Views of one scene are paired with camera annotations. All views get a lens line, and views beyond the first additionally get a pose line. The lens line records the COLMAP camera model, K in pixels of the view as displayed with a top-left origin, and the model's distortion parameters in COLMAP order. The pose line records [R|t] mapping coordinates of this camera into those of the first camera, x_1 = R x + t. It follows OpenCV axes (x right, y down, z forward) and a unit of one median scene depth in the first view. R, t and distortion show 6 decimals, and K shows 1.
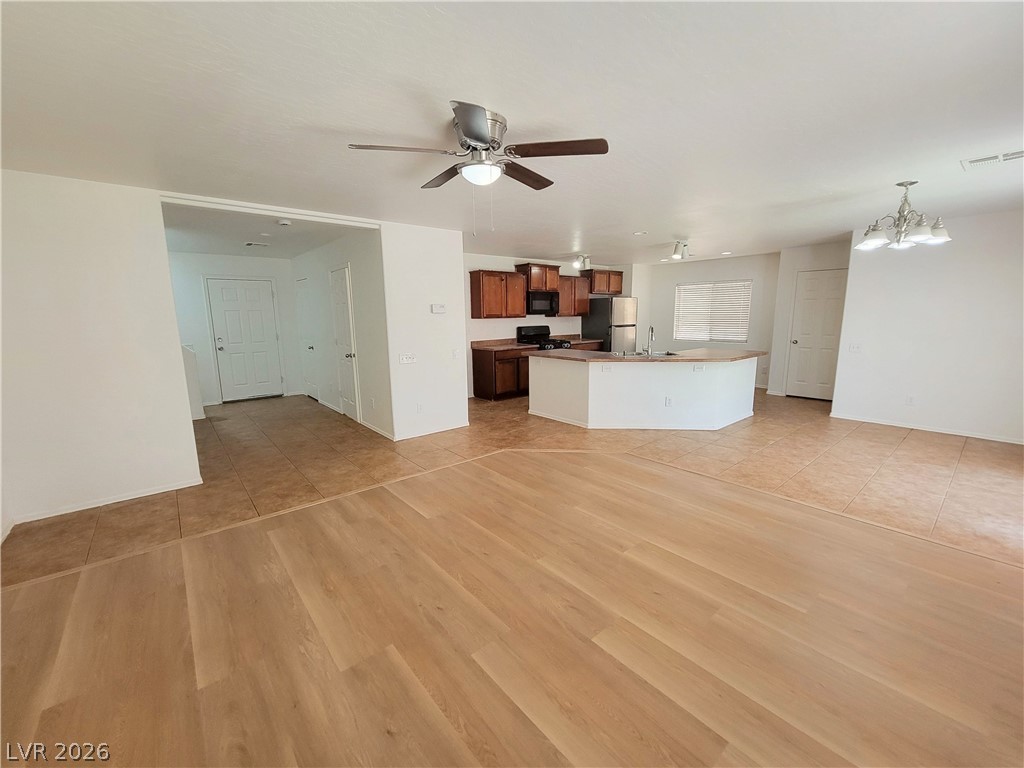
lens RADIAL K [[418.2, 0, 512.7], [0, 418.2, 378.3], [0, 0, 1]] dist [0.000472, -0.001585]
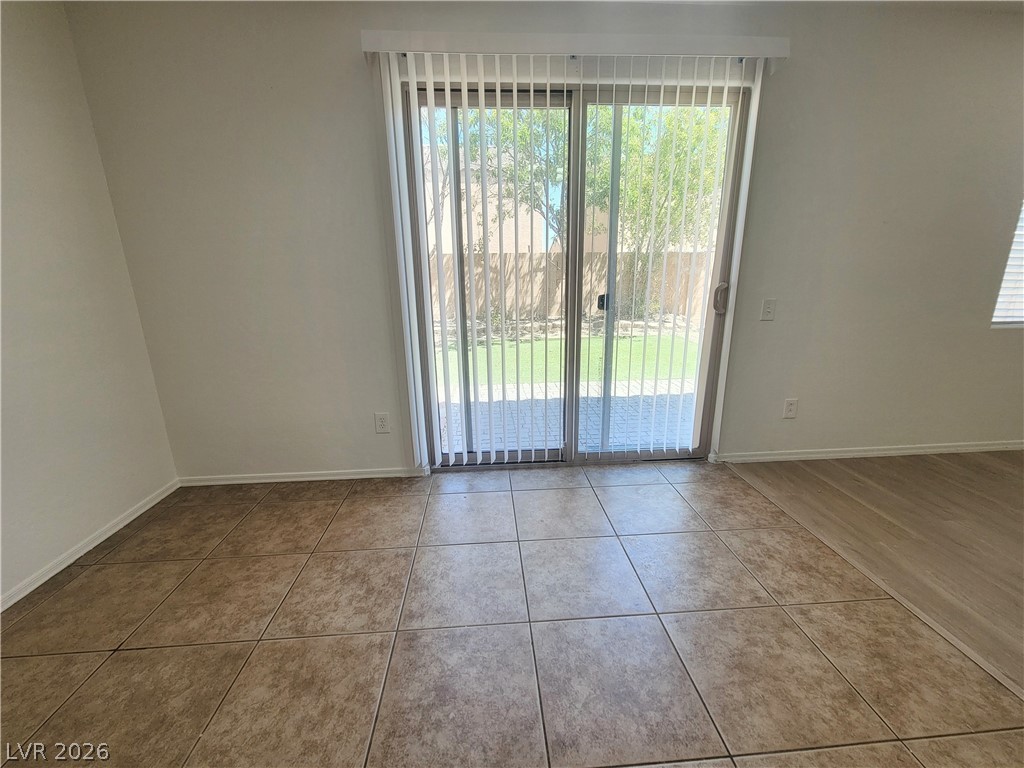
lens RADIAL K [[418.2, 0, 510.7], [0, 418.2, 385.0], [0, 0, 1]] dist [0.000472, -0.001585]
pose [[-0.807242, -0.131632, 0.575355, 0.396341], [0.115554, 0.920702, 0.372768, -0.071733], [-0.578798, 0.367399, -0.728019, 0.678145]]
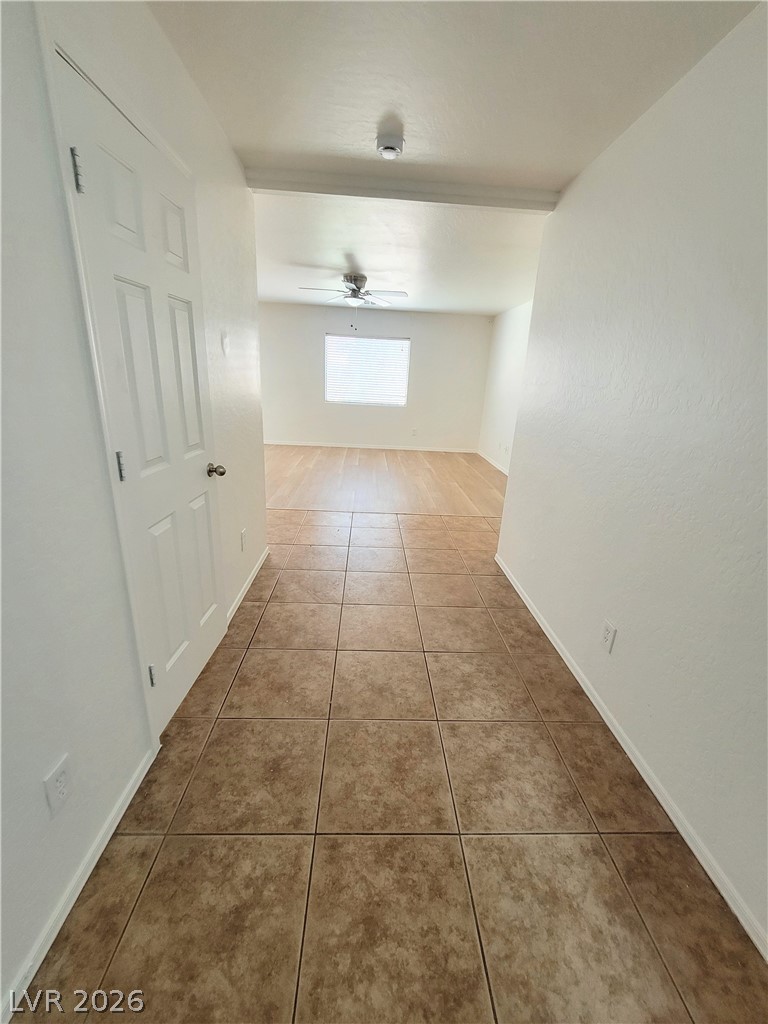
lens RADIAL K [[418.2, 0, 388.8], [0, 418.2, 507.4], [0, 0, 1]] dist [0.000472, -0.001585]
pose [[-0.791297, -0.211254, 0.573778, -0.565578], [0.055194, 0.909906, 0.411127, -0.125792], [-0.608936, 0.356992, -0.708346, 0.932532]]
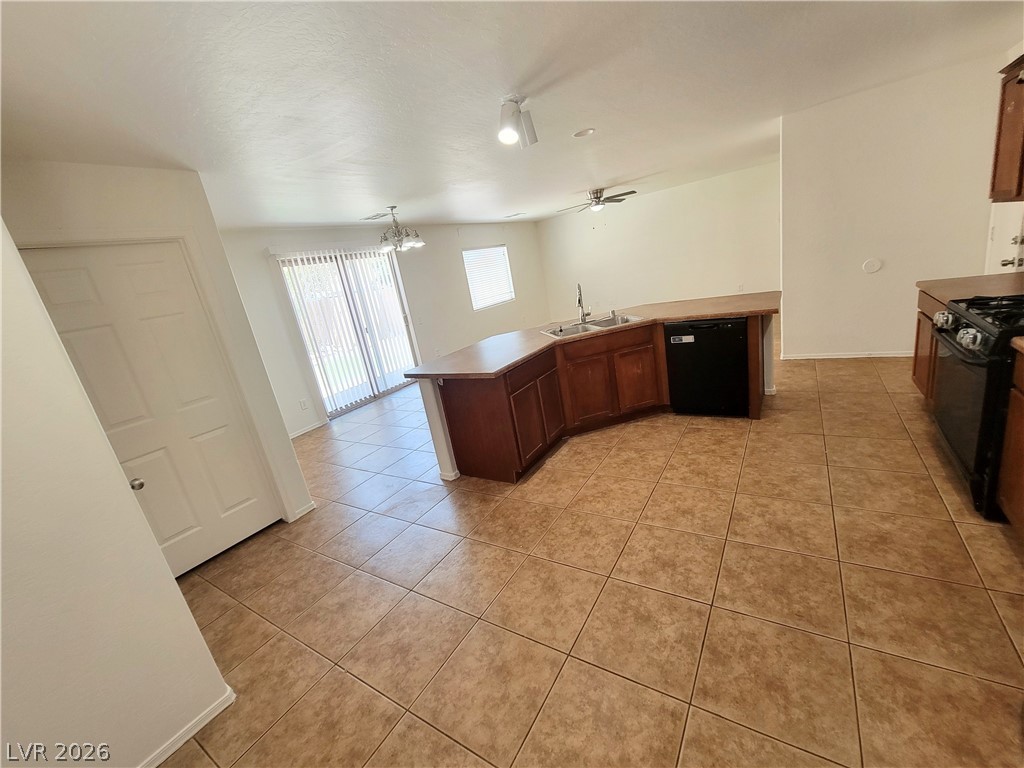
lens RADIAL K [[418.2, 0, 509.6], [0, 418.2, 384.2], [0, 0, 1]] dist [0.000472, -0.001585]
pose [[-0.940409, 0.251203, -0.229189, 0.501227], [0.140338, 0.900630, 0.411304, -0.217165], [0.309735, 0.354630, -0.882214, 1.280587]]
